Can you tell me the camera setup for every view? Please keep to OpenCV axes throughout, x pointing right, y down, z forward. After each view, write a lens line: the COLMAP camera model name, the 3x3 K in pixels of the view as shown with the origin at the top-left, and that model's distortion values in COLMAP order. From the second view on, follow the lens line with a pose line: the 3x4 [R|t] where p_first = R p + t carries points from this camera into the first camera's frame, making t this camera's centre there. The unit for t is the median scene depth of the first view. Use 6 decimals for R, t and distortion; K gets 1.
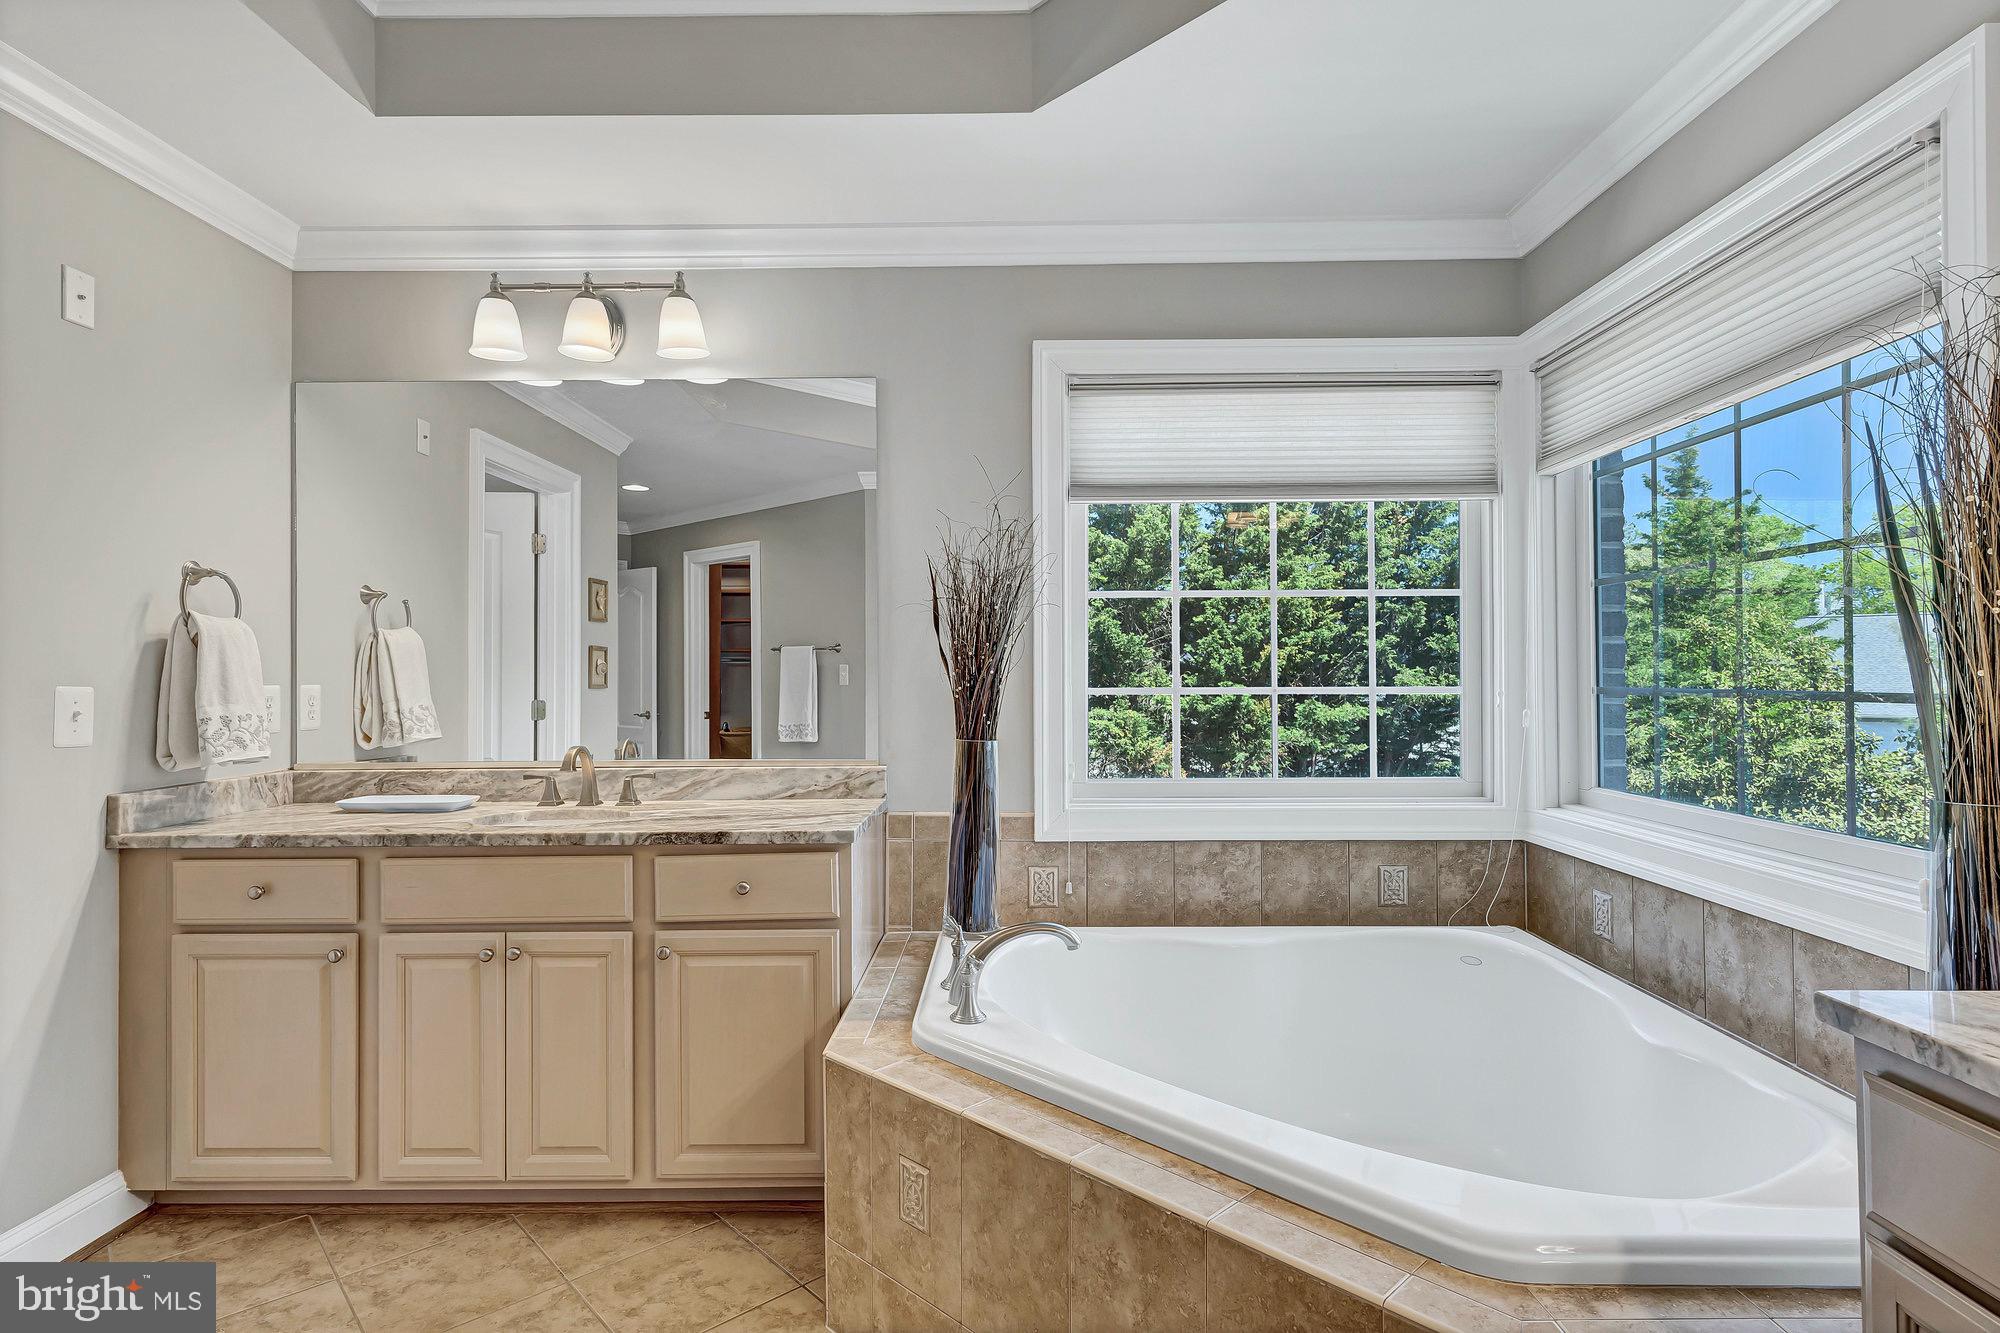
lens RADIAL K [[1020.7, 0, 994.0], [0, 1020.7, 664.5], [0, 0, 1]] dist [0.007130, 0.000162]
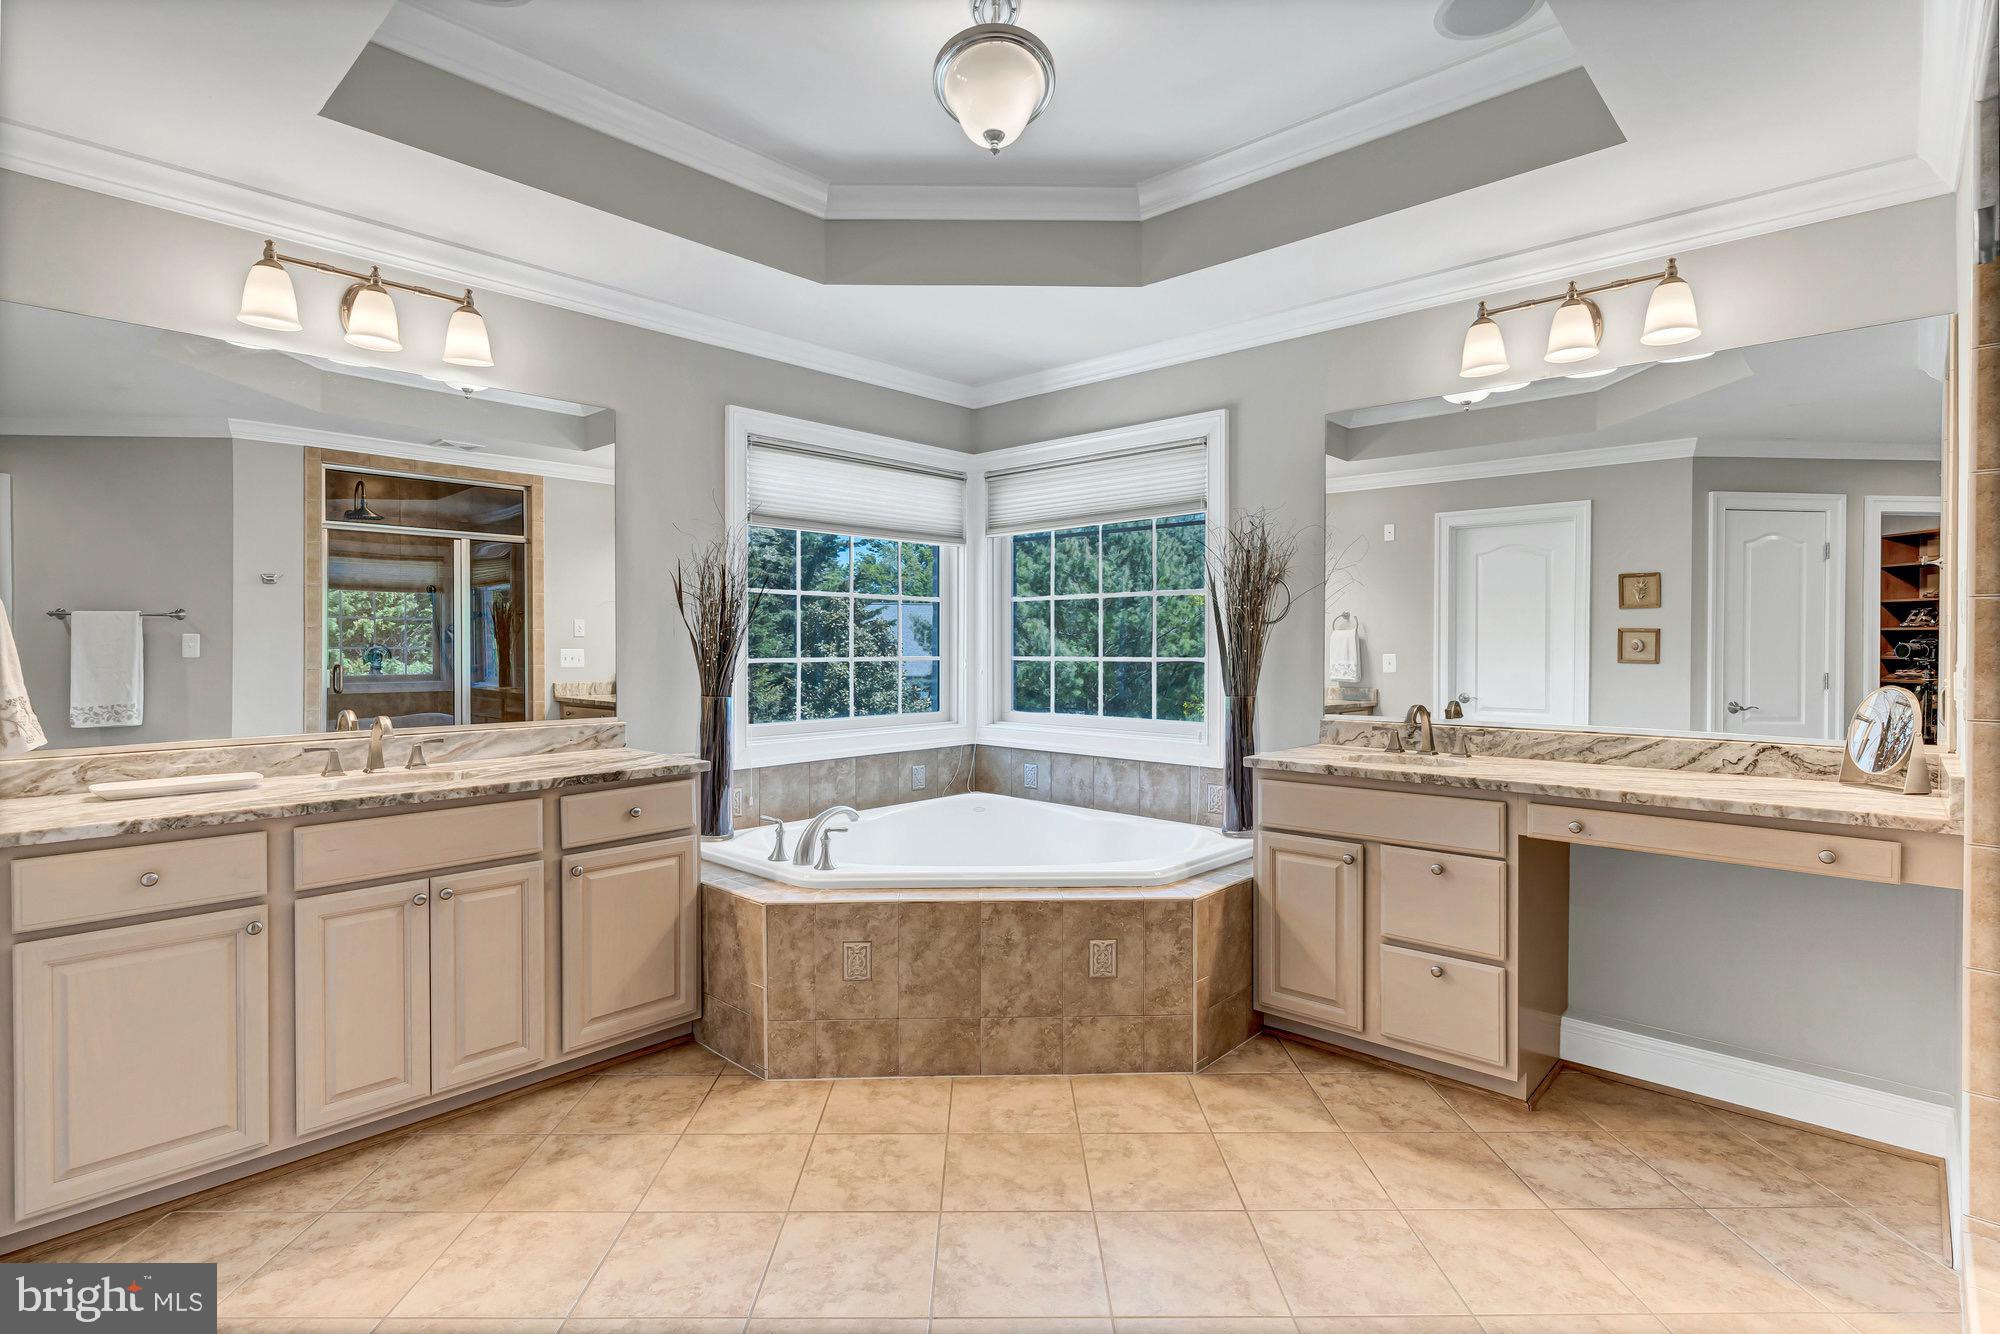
lens RADIAL K [[972.9, 0, 988.3], [0, 972.9, 649.6], [0, 0, 1]] dist [-0.002120, 0.000698]
pose [[0.677224, 0.000384, 0.735777, -0.825431], [-0.011326, 0.999887, 0.009903, -0.007513], [-0.735690, -0.015040, 0.677152, -0.170662]]
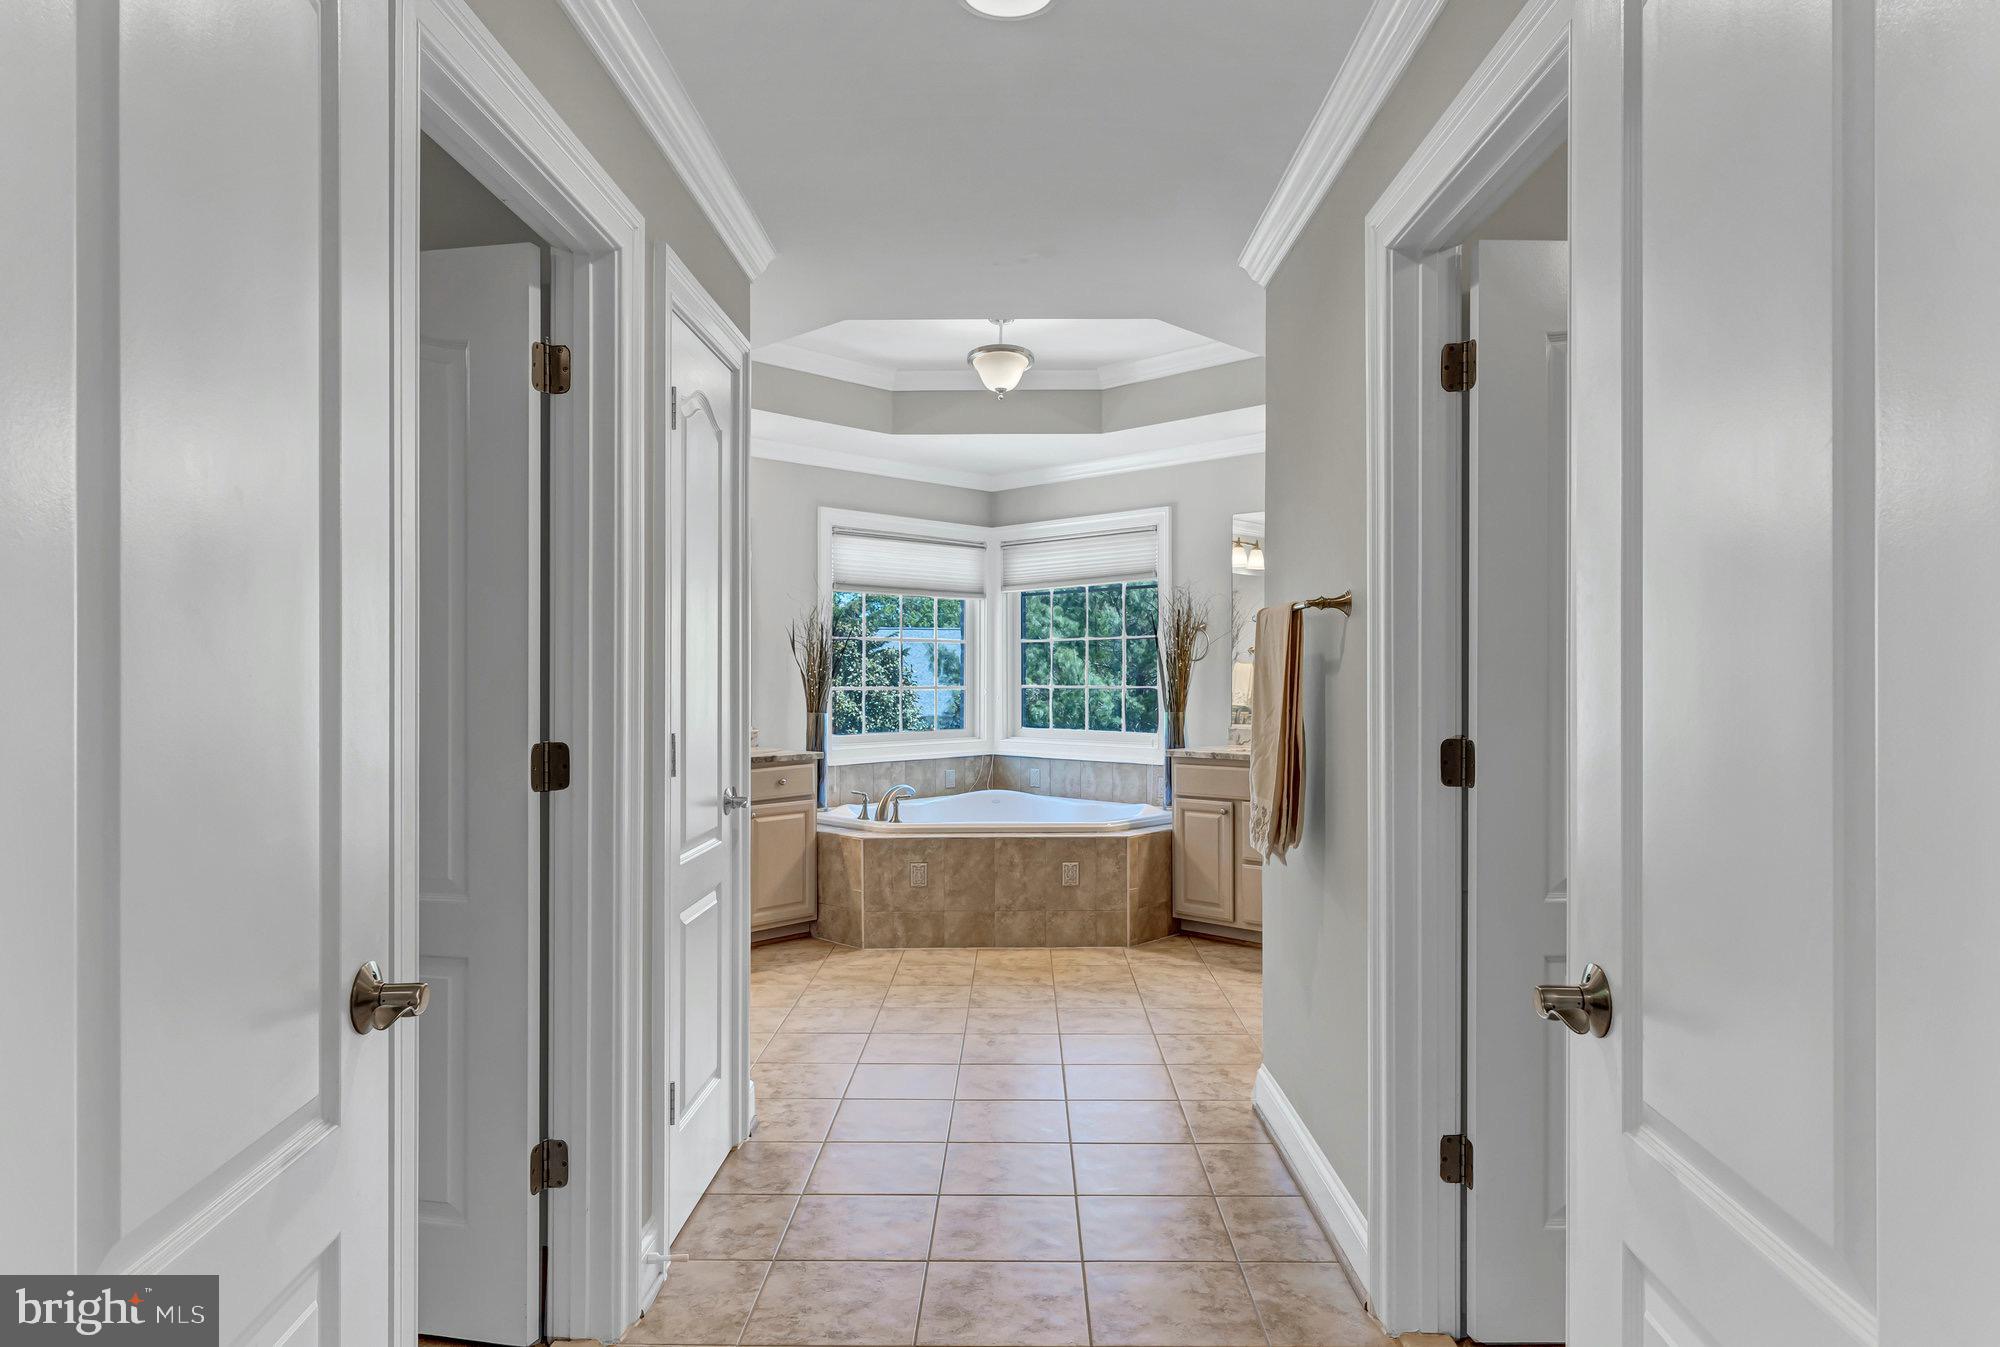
lens RADIAL K [[1285.1, 0, 981.1], [0, 1285.1, 534.2], [0, 0, 1]] dist [0.000923, 0.000188]
pose [[0.696948, 0.077136, 0.712961, -1.848178], [-0.009914, 0.995140, -0.097974, -0.037523], [-0.717053, 0.061214, 0.694325, -1.158857]]
